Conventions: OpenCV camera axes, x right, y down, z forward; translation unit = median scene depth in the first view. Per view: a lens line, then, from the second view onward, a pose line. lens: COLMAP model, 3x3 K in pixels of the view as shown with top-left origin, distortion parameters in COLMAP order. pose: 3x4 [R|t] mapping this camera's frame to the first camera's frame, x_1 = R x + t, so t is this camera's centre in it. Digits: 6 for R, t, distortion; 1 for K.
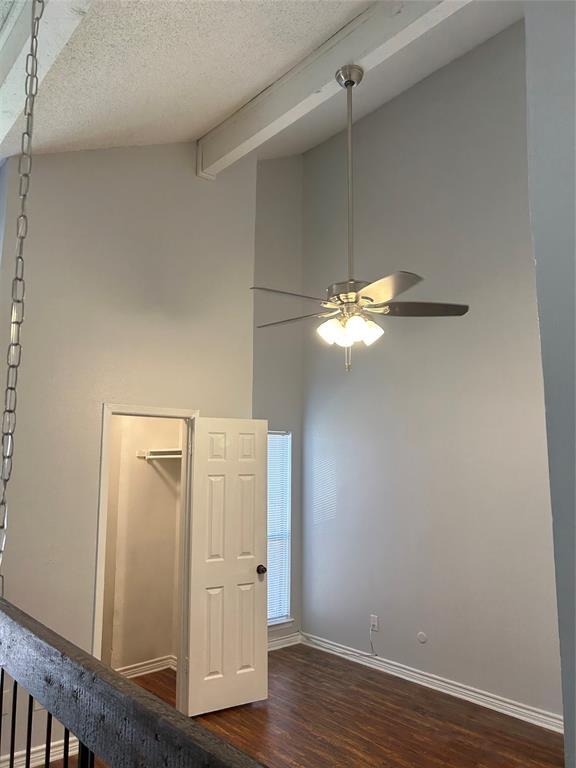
lens RADIAL K [[575.9, 0, 293.6], [0, 575.9, 380.5], [0, 0, 1]] dist [0.047071, -0.053615]
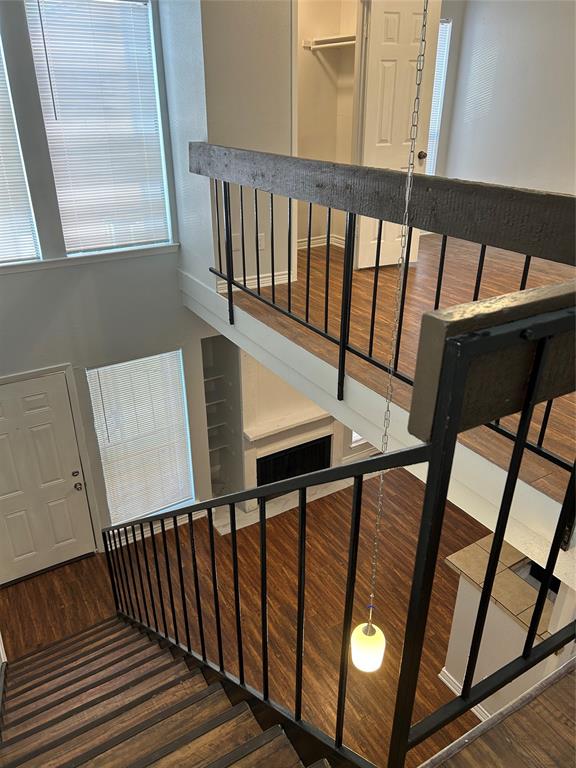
lens RADIAL K [[575.9, 0, 284.0], [0, 575.9, 397.3], [0, 0, 1]] dist [0.047071, -0.053615]
pose [[0.985979, 0.073121, -0.149993, -0.118957], [0.027247, 0.816268, 0.577031, 0.048656], [0.164628, -0.573027, 0.802831, -0.237687]]
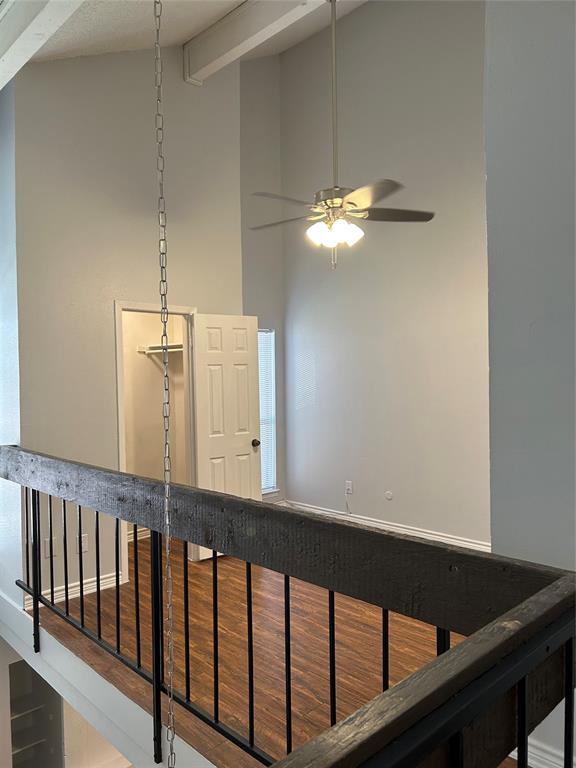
lens RADIAL K [[575.9, 0, 298.5], [0, 575.9, 382.5], [0, 0, 1]] dist [0.047071, -0.053615]
pose [[0.997472, -0.019639, 0.068293, -0.047148], [0.008567, 0.987277, 0.158779, 0.019514], [-0.070542, -0.157793, 0.984949, -0.142688]]
